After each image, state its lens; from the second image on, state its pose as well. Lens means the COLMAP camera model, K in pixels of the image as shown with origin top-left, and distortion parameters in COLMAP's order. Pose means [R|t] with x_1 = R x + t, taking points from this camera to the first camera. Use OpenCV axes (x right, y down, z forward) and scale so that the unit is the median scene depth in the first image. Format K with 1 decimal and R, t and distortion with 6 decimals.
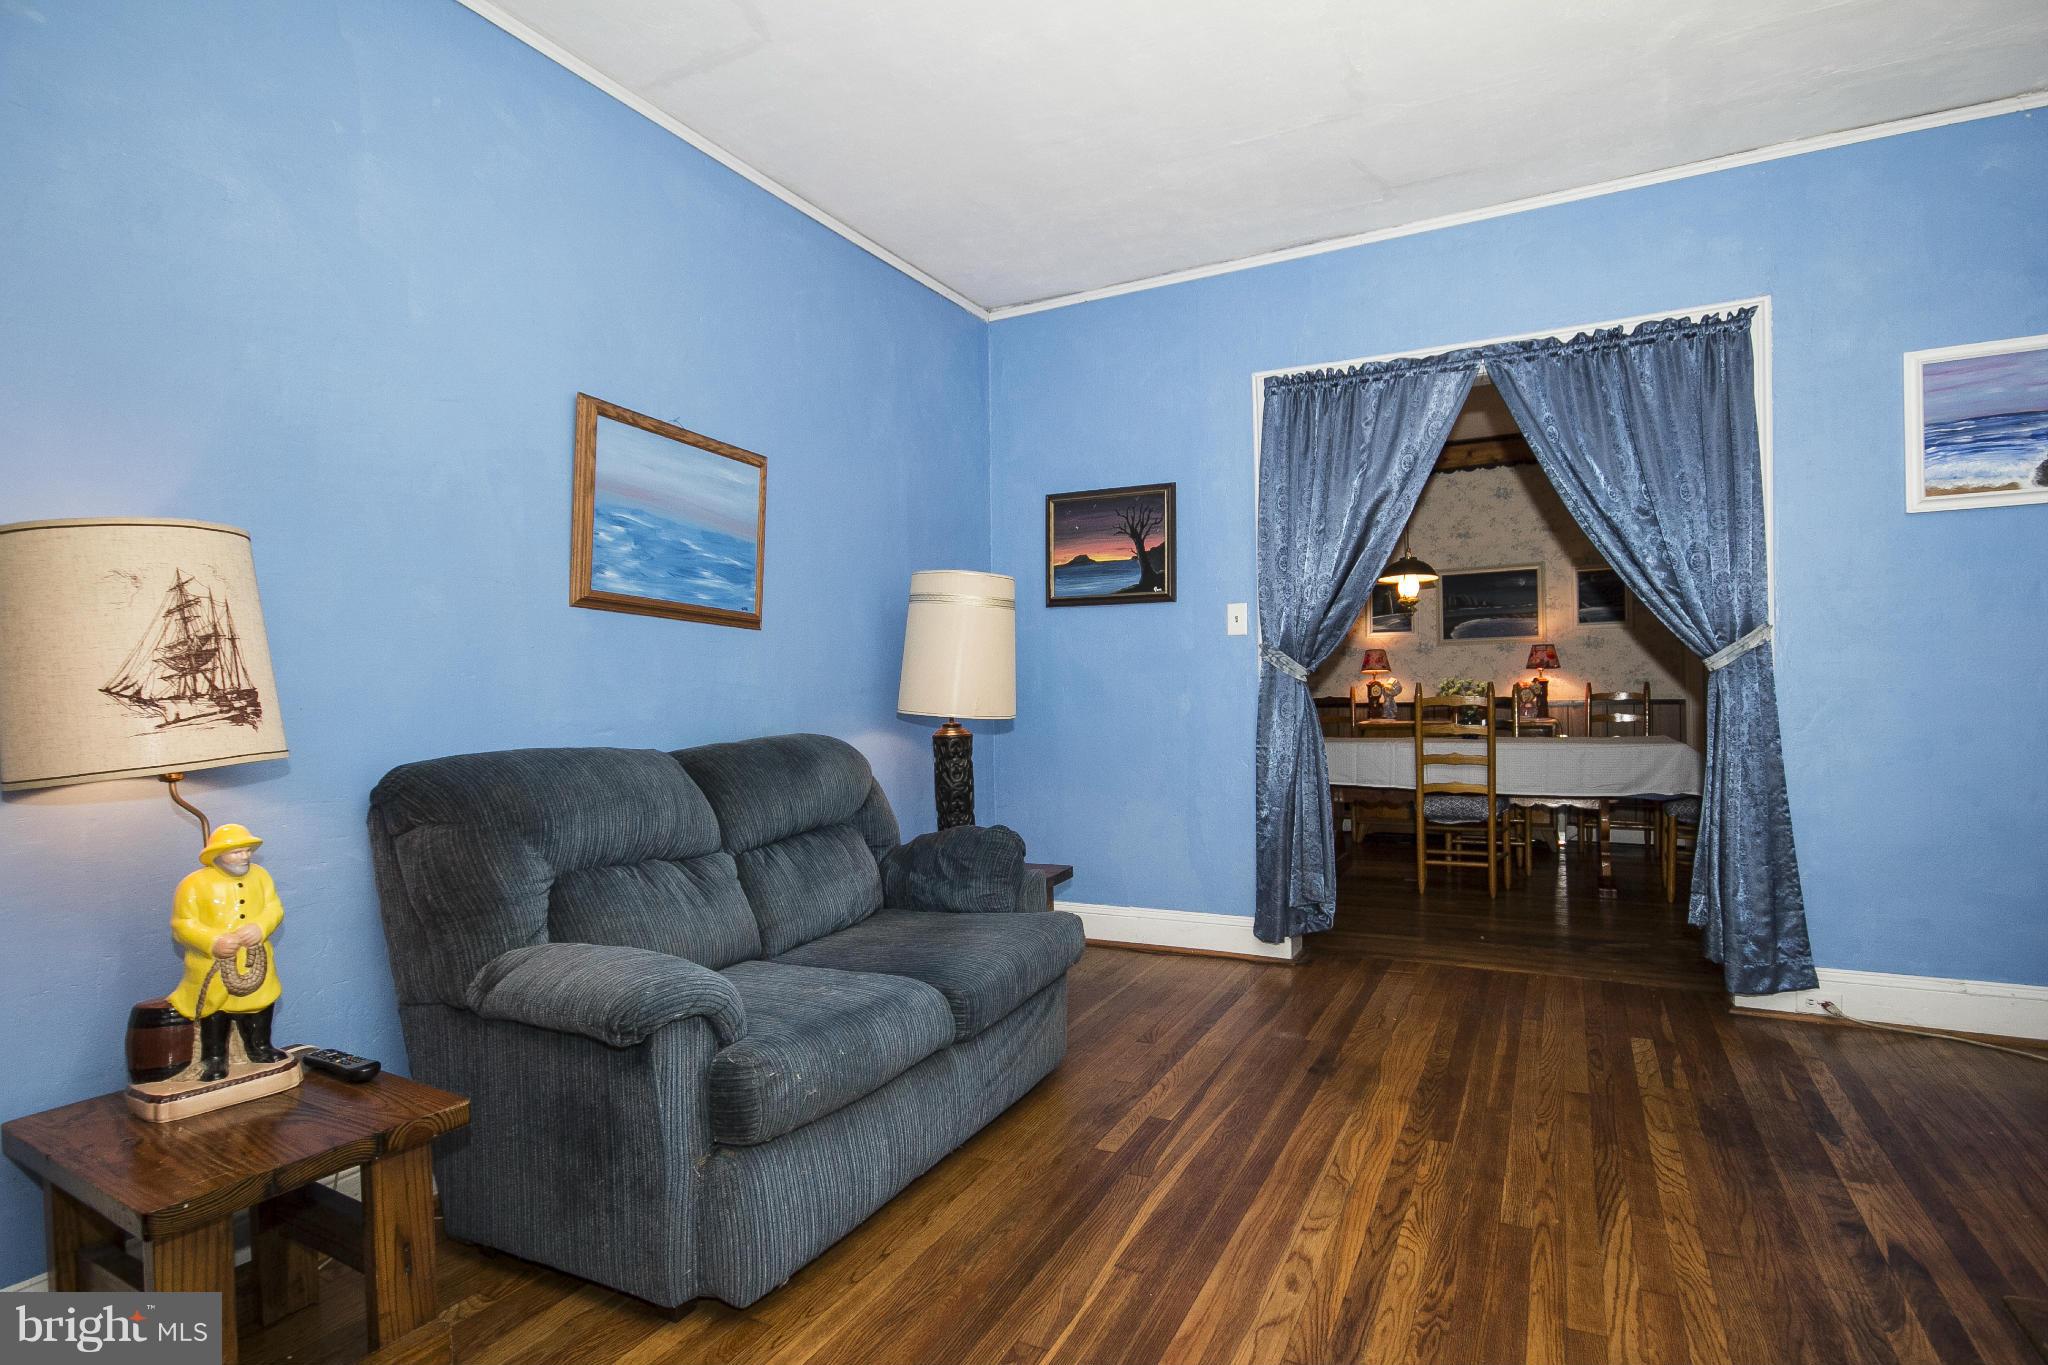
lens RADIAL K [[1016.1, 0, 1037.8], [0, 1016.1, 685.2], [0, 0, 1]] dist [-0.002687, -0.000346]
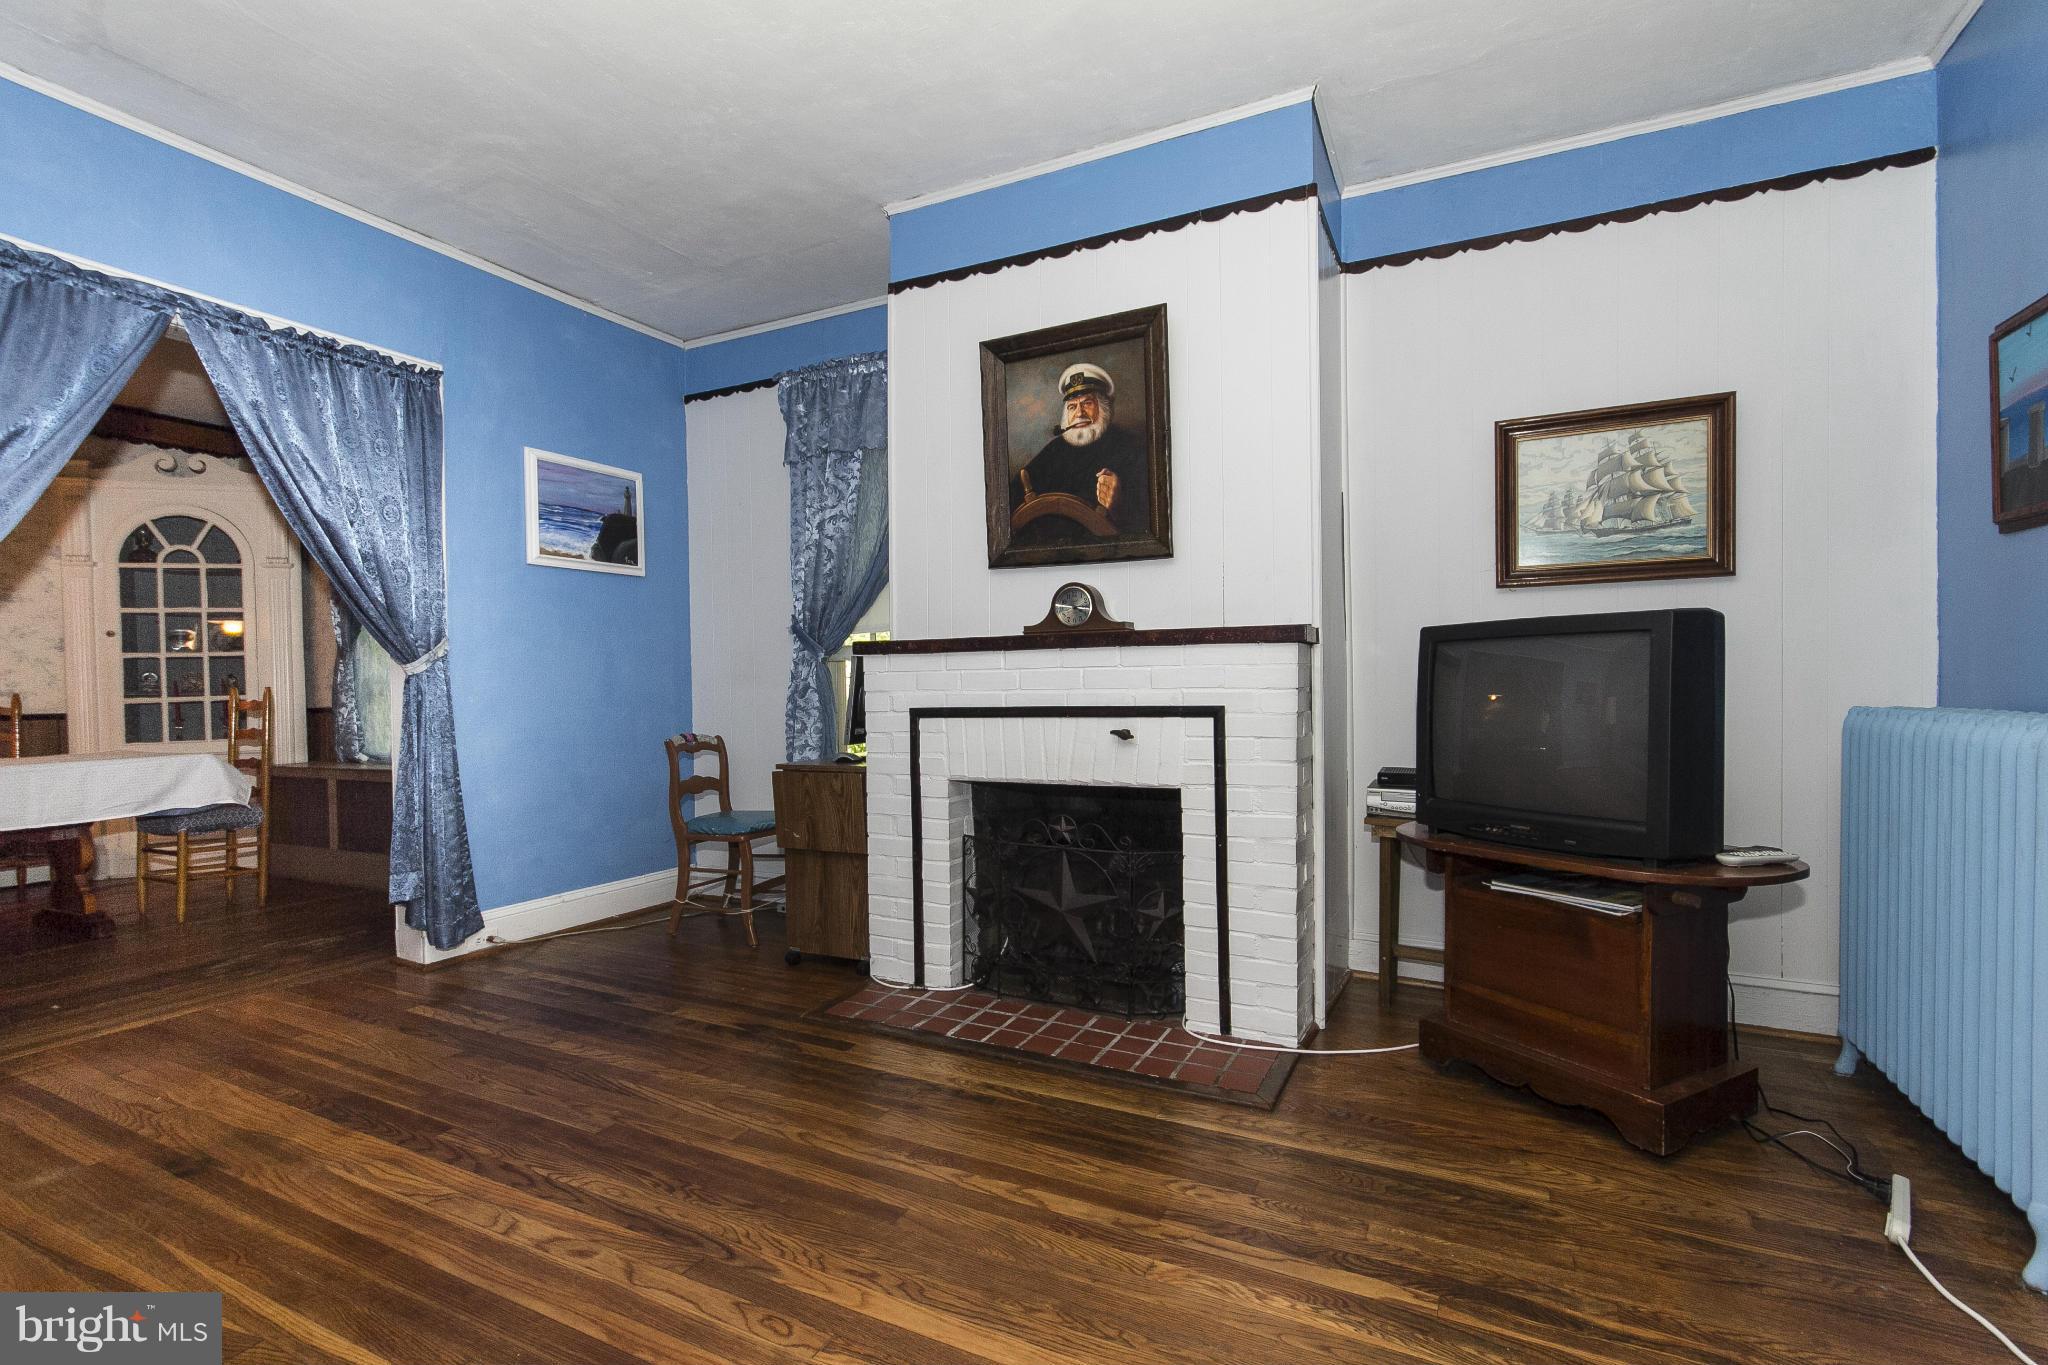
lens RADIAL K [[950.3, 0, 1025.3], [0, 950.3, 694.1], [0, 0, 1]] dist [0.003407, 0.000197]
pose [[-0.002116, 0.006004, 0.999980, -0.449094], [0.008468, 0.999946, -0.005986, 0.021316], [-0.999962, 0.008455, -0.002167, 0.345314]]
